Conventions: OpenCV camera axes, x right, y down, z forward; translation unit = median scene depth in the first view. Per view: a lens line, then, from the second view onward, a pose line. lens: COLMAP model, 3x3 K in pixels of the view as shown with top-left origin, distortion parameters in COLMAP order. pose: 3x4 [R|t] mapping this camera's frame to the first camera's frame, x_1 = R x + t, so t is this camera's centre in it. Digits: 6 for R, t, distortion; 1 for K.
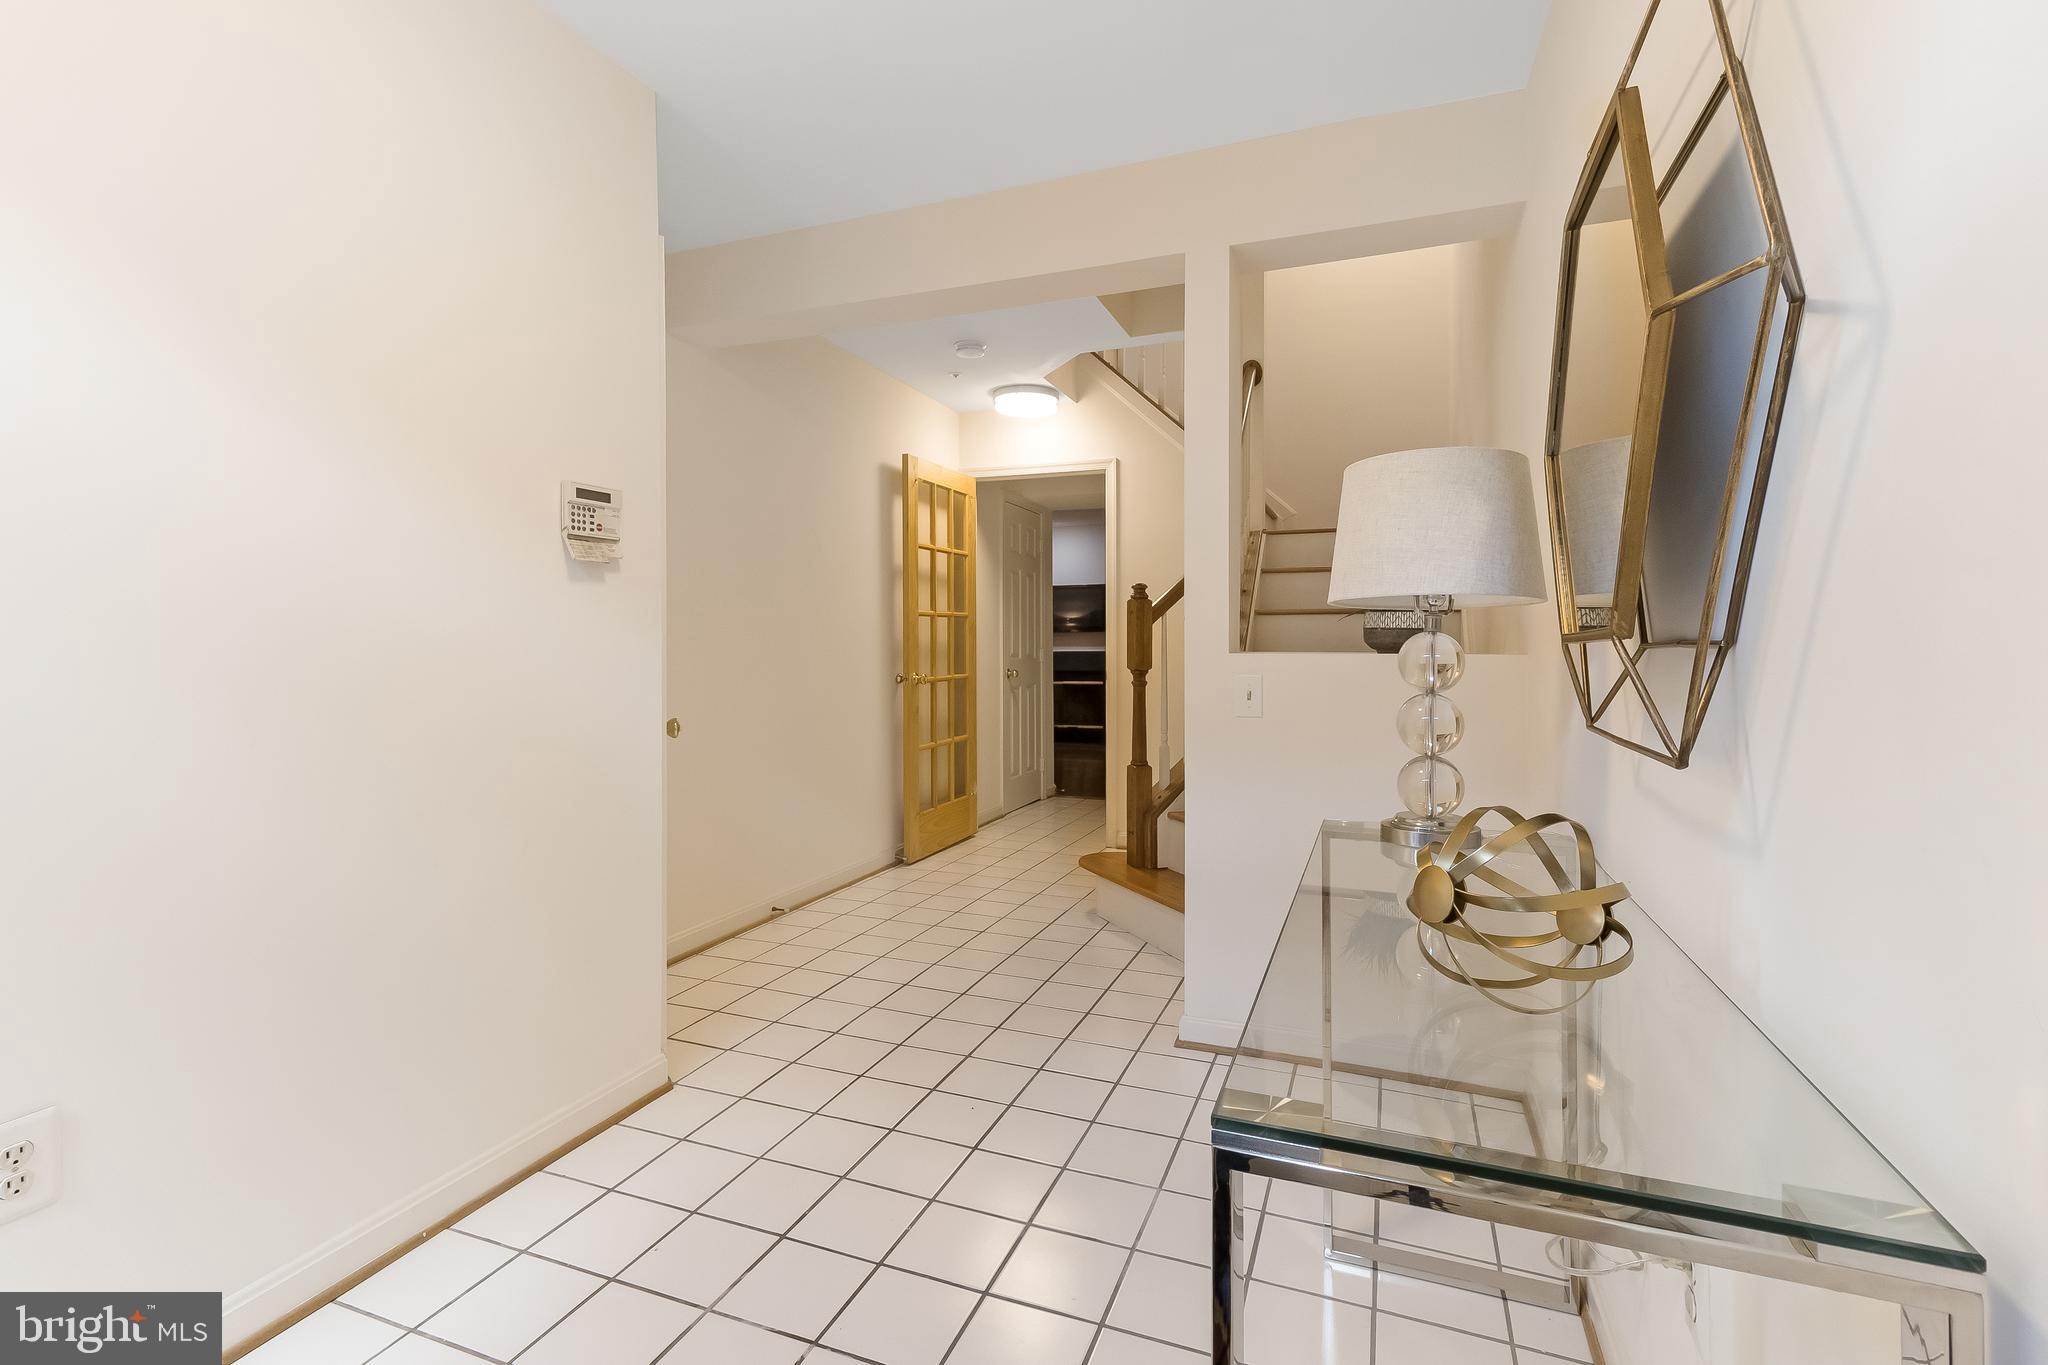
lens RADIAL K [[946.0, 0, 1030.4], [0, 946.0, 659.8], [0, 0, 1]] dist [0.002179, 0.000028]
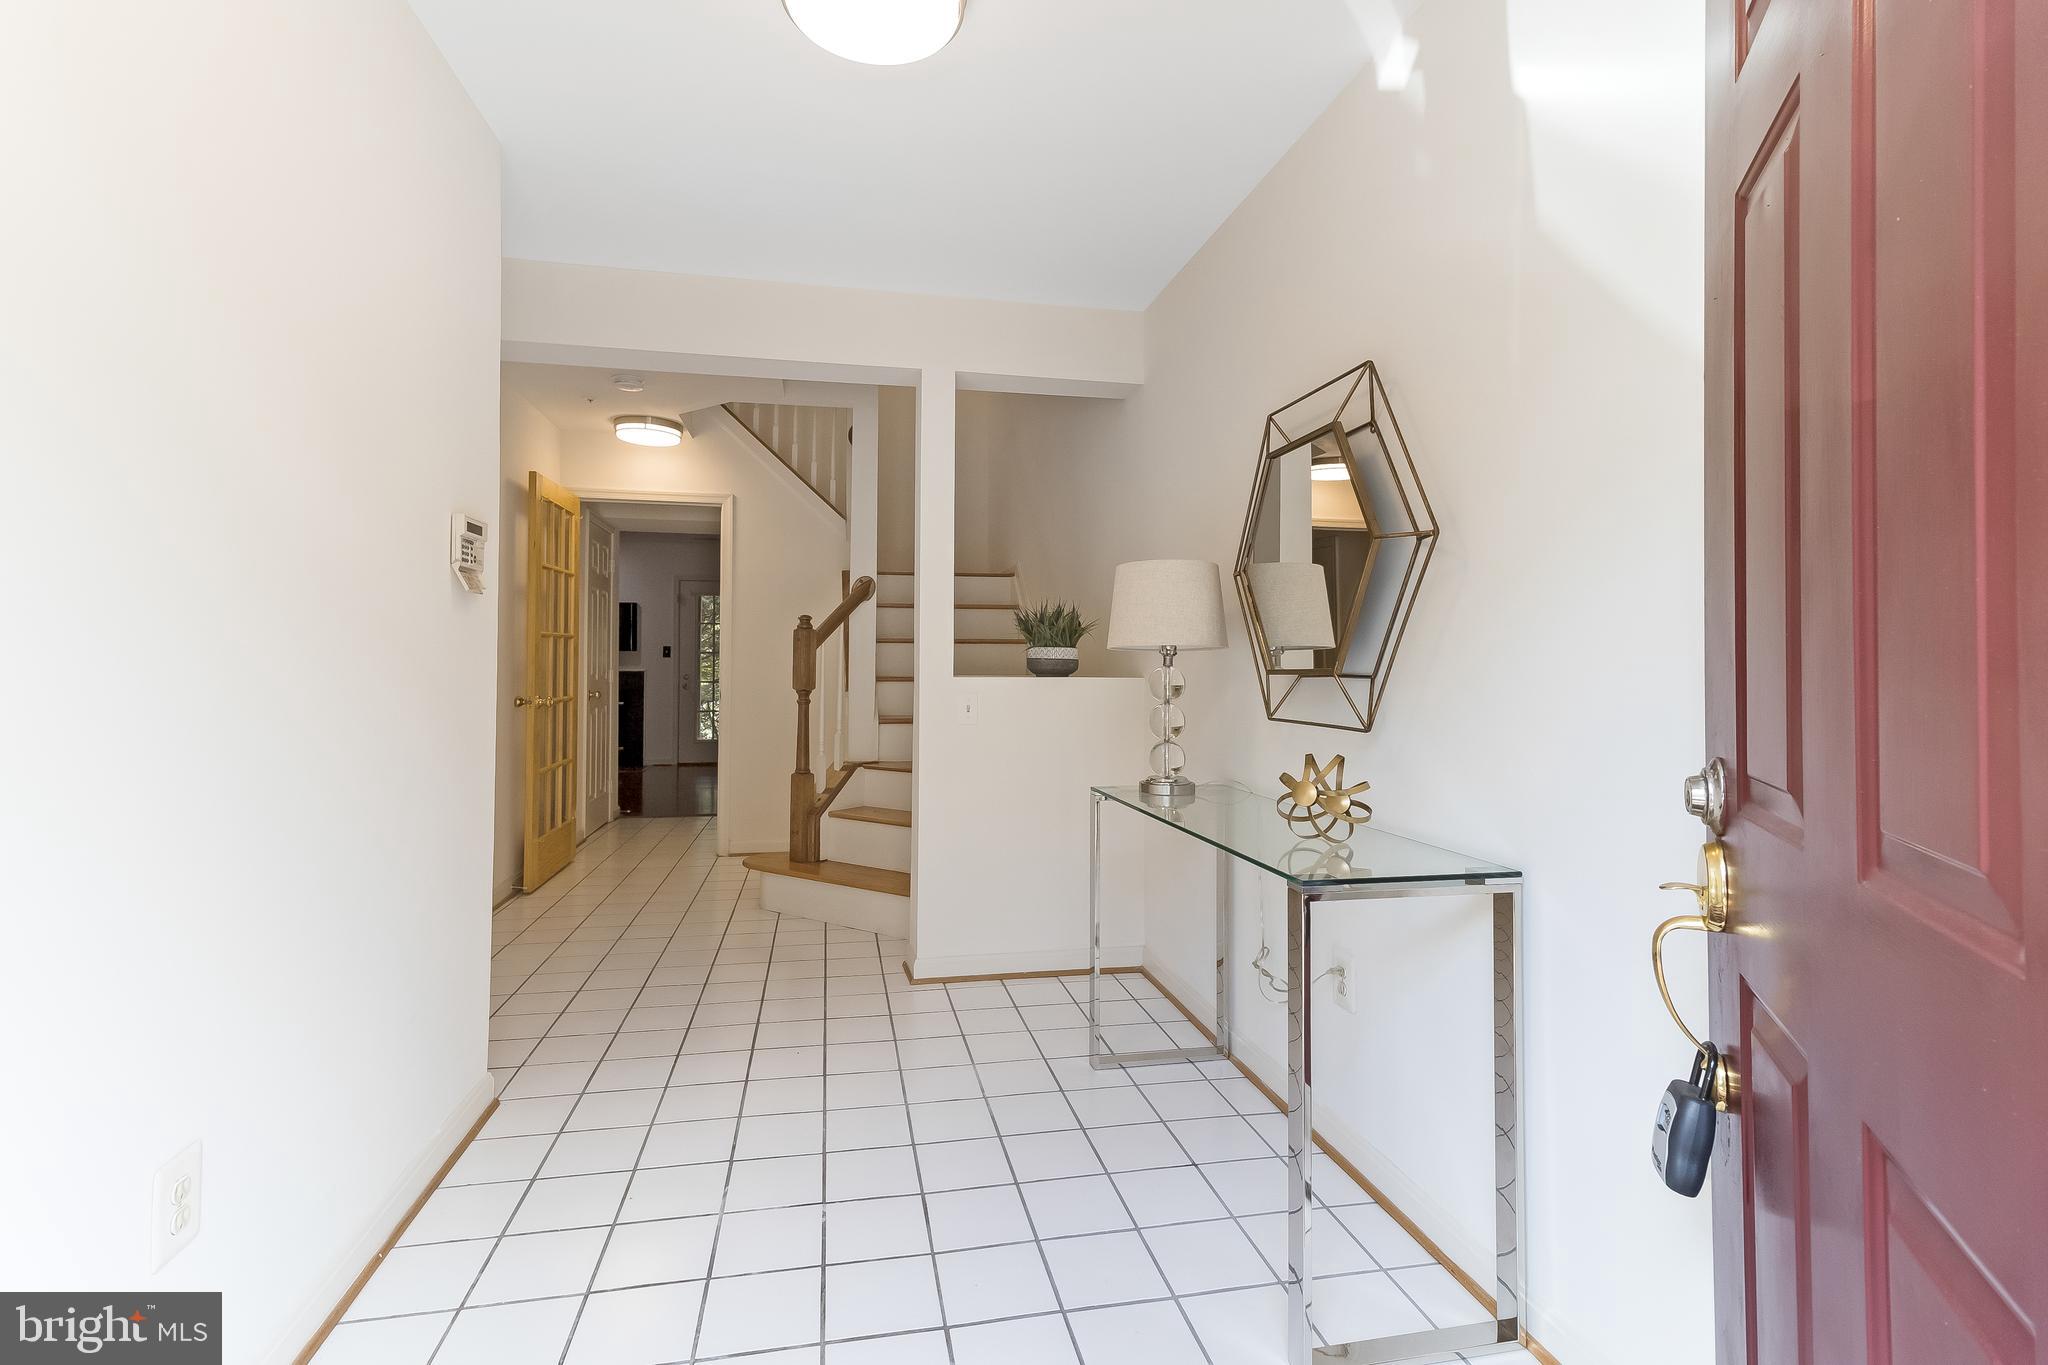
lens RADIAL K [[929.8, 0, 1015.6], [0, 929.8, 667.4], [0, 0, 1]] dist [0.011856, -0.000039]
pose [[0.850345, 0.001037, 0.526224, -0.275491], [0.004640, 0.999944, -0.009468, -0.005283], [-0.526205, 0.010493, 0.850293, -0.103677]]
